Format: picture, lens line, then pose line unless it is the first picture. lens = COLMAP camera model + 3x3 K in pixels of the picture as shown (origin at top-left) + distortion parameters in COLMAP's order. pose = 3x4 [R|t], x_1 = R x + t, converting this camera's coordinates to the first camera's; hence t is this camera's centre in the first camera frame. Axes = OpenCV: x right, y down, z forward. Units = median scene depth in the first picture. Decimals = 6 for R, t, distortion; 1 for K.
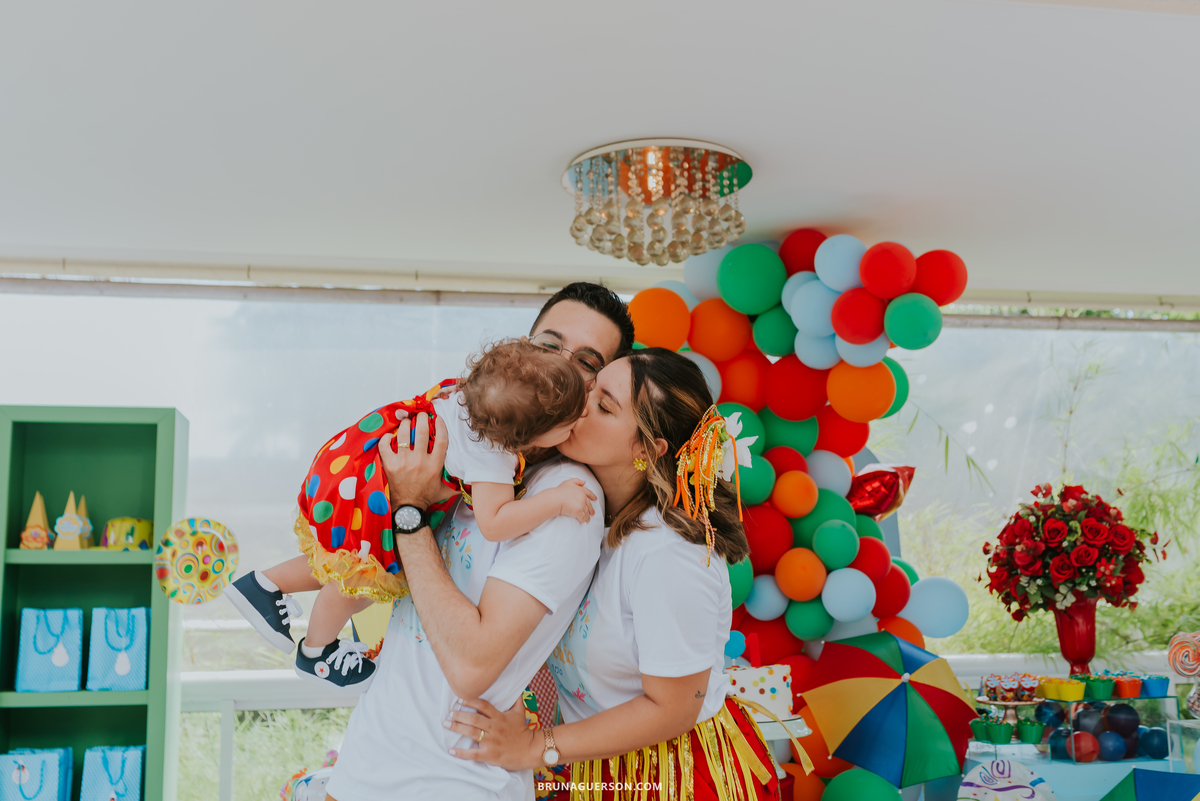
lens RADIAL K [[1264.7, 0, 600.0], [0, 1264.7, 400.5], [0, 0, 1]] dist [-0.001505, 0.006936]
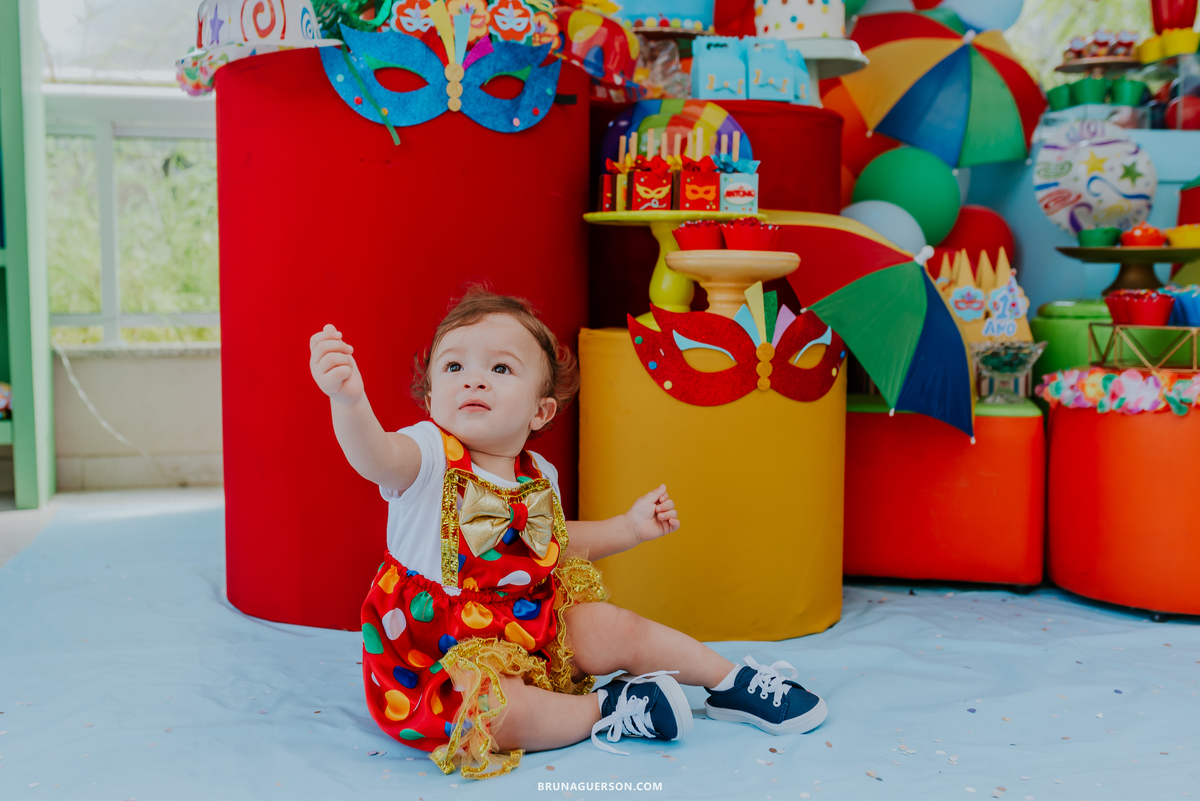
lens RADIAL K [[1243.0, 0, 548.2], [0, 1243.0, 393.0], [0, 0, 1]] dist [-0.001299, 0.027991]
pose [[0.998543, 0.004632, 0.053766, -0.058774], [-0.016326, 0.975549, 0.219177, 0.253930], [-0.051436, -0.219735, 0.974203, 0.192577]]
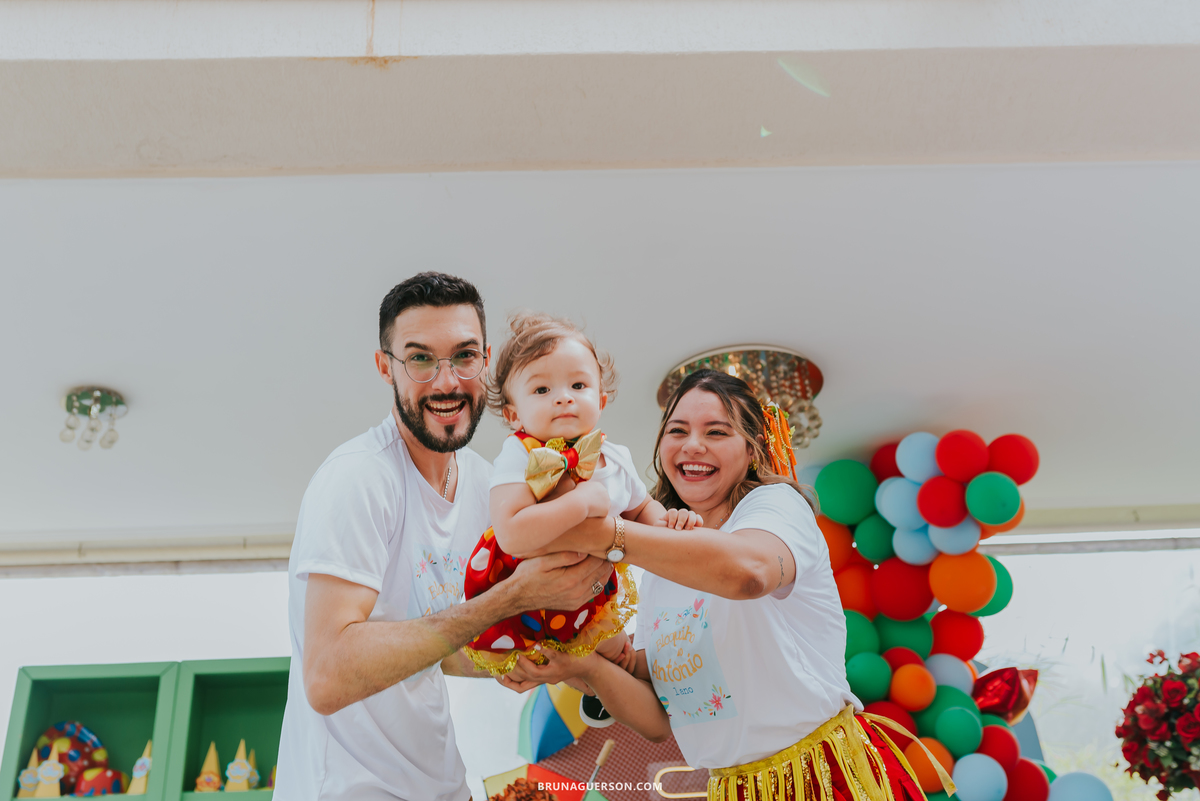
lens RADIAL K [[1251.2, 0, 603.6], [0, 1251.2, 359.8], [0, 0, 1]] dist [0.002790, -0.011126]
pose [[0.988305, -0.104337, -0.111206, 0.046952], [0.059030, 0.934185, -0.351872, 0.172177], [0.140600, 0.341193, 0.929419, -0.075986]]
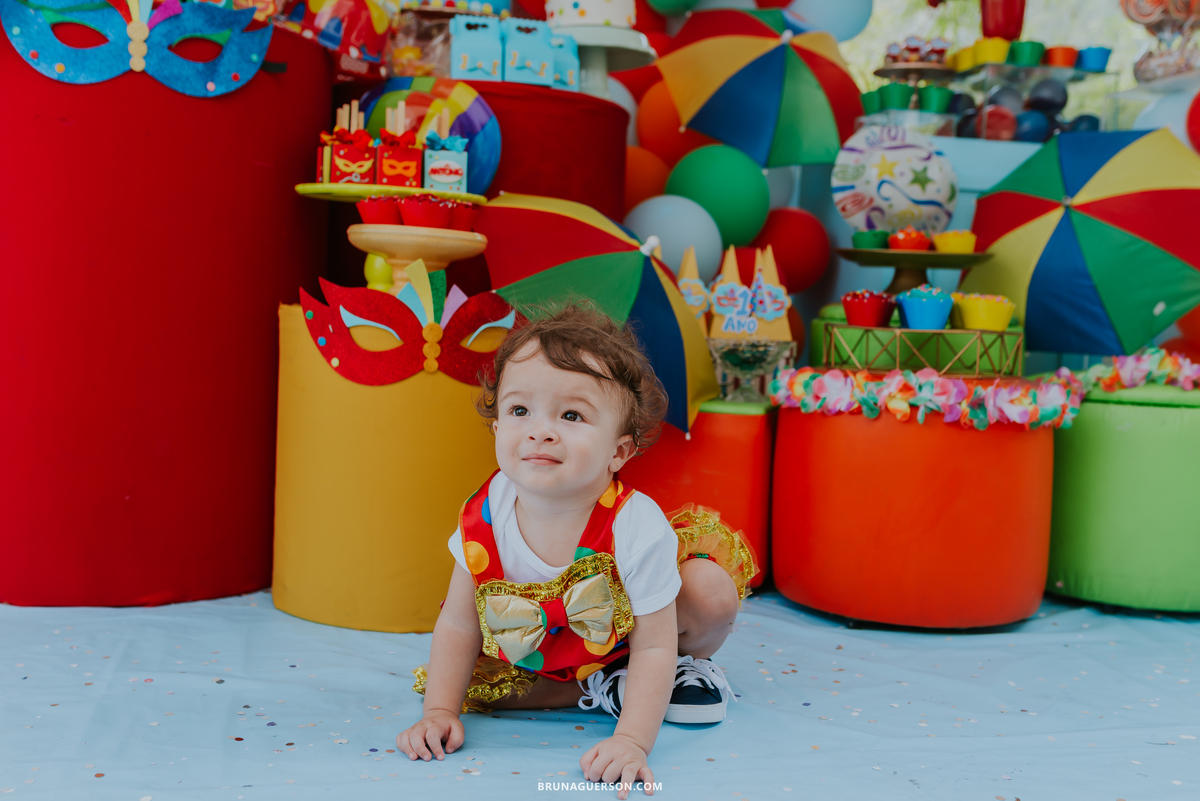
lens RADIAL K [[1203.7, 0, 600.0], [0, 1203.7, 400.5], [0, 0, 1]] dist [-0.011411, 0.018826]
pose [[0.996791, 0.048269, 0.063862, 0.083500], [-0.061395, 0.972897, 0.222938, 0.262761], [-0.051370, -0.226143, 0.972739, 0.212399]]
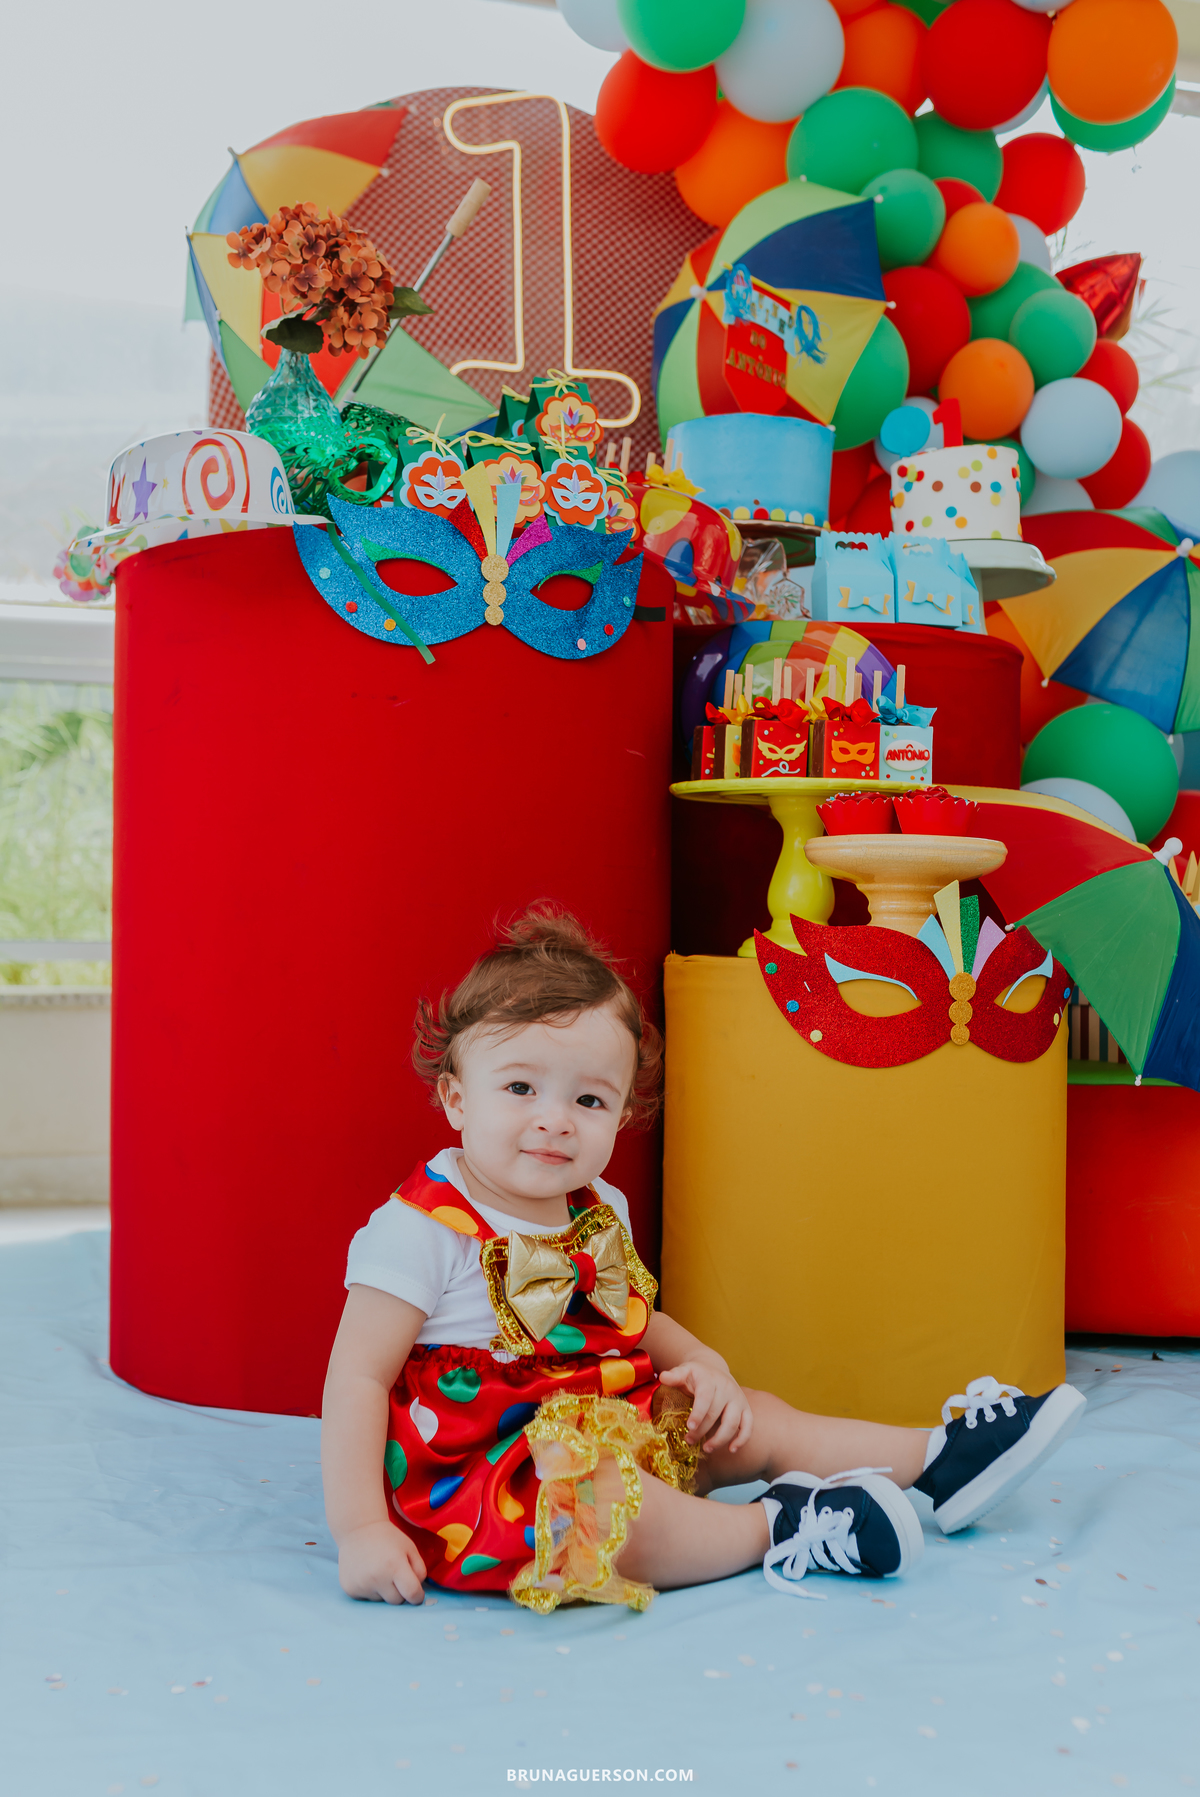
lens RADIAL K [[1848.9, 0, 570.6], [0, 1848.9, 927.2], [0, 0, 1]] dist [0.007894, -0.008843]
pose [[0.993583, 0.018475, 0.111583, -0.102874], [-0.033584, 0.990264, 0.135088, 0.265849], [-0.108001, -0.137969, 0.984531, 0.202183]]
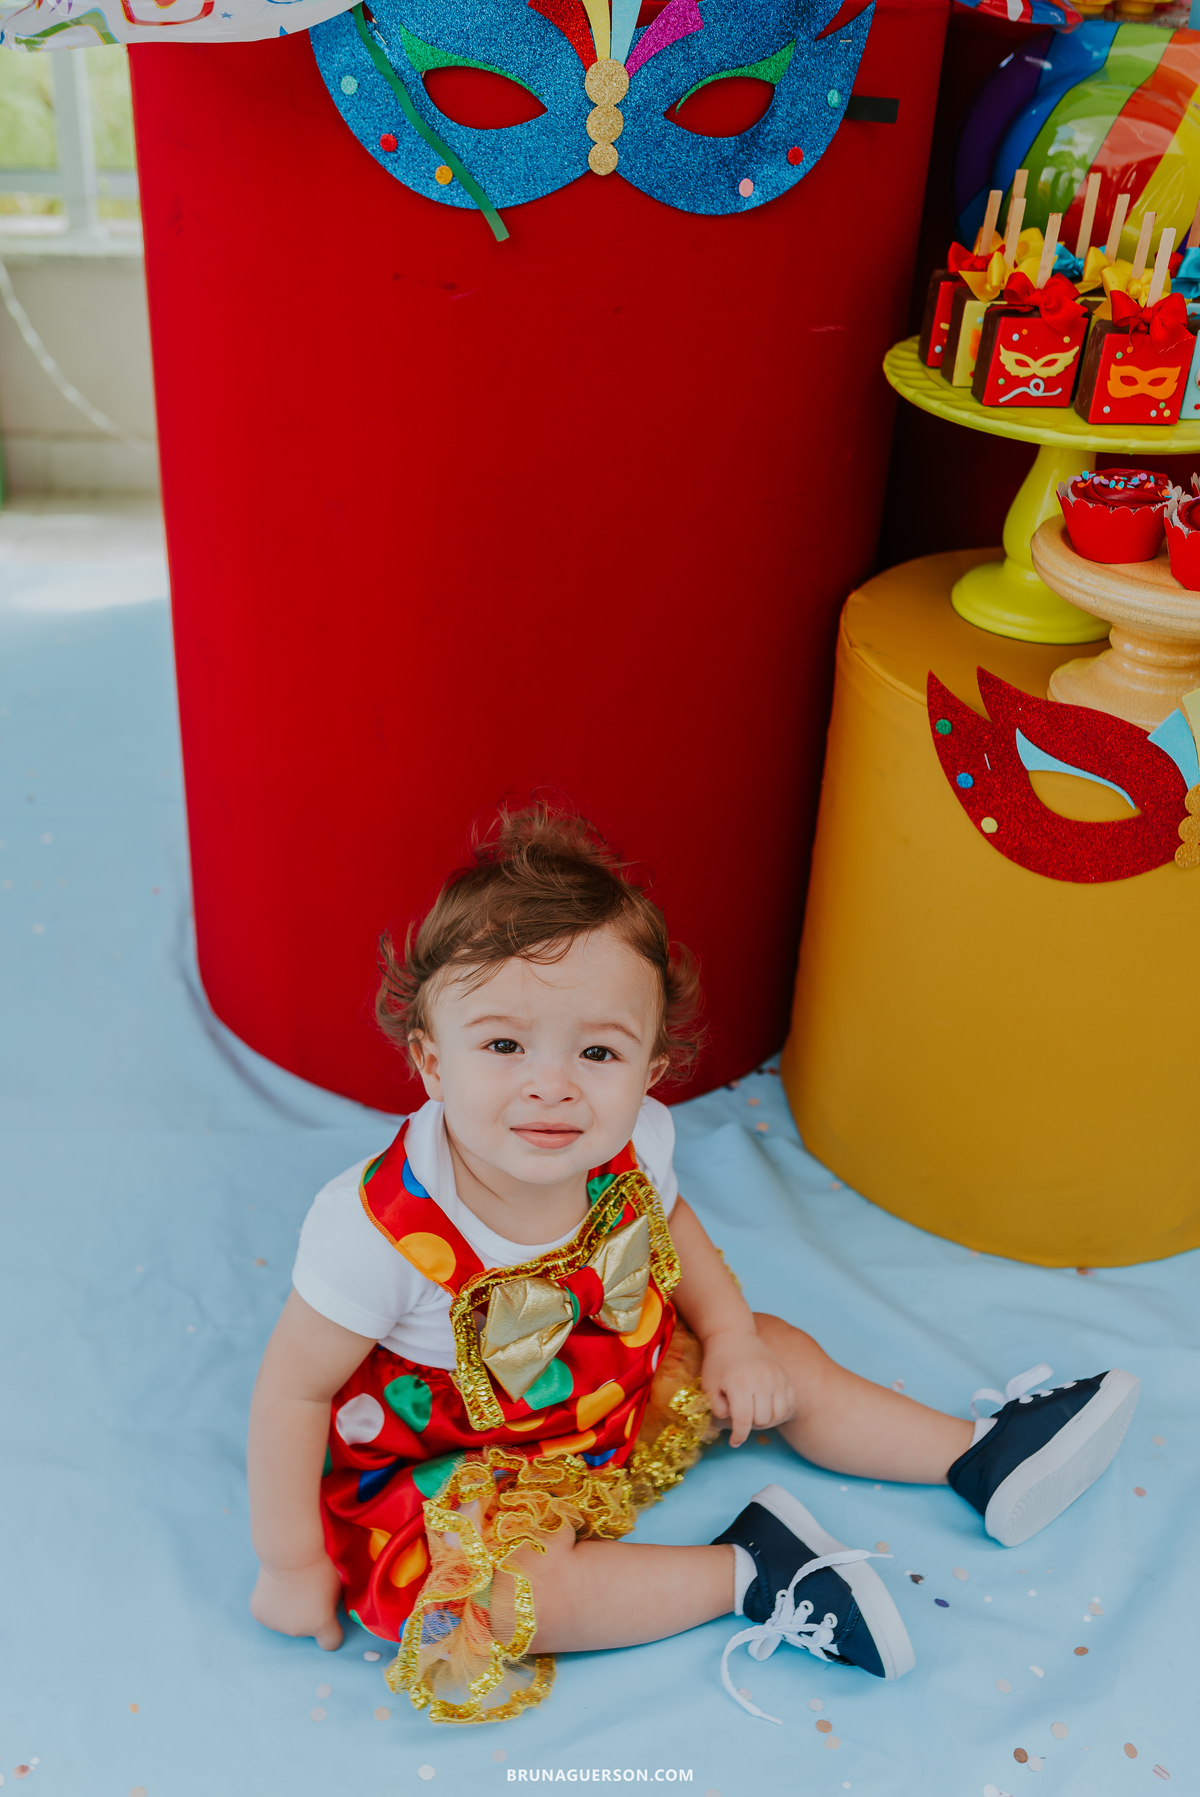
lens RADIAL K [[1873.6, 0, 581.8], [0, 1873.6, 901.6], [0, 0, 1]] dist [0.002790, -0.011126]
pose [[0.990545, 0.108664, -0.083740, -0.032122], [-0.031272, 0.773190, 0.633403, 0.144255], [0.133575, -0.624796, 0.769278, 0.365707]]
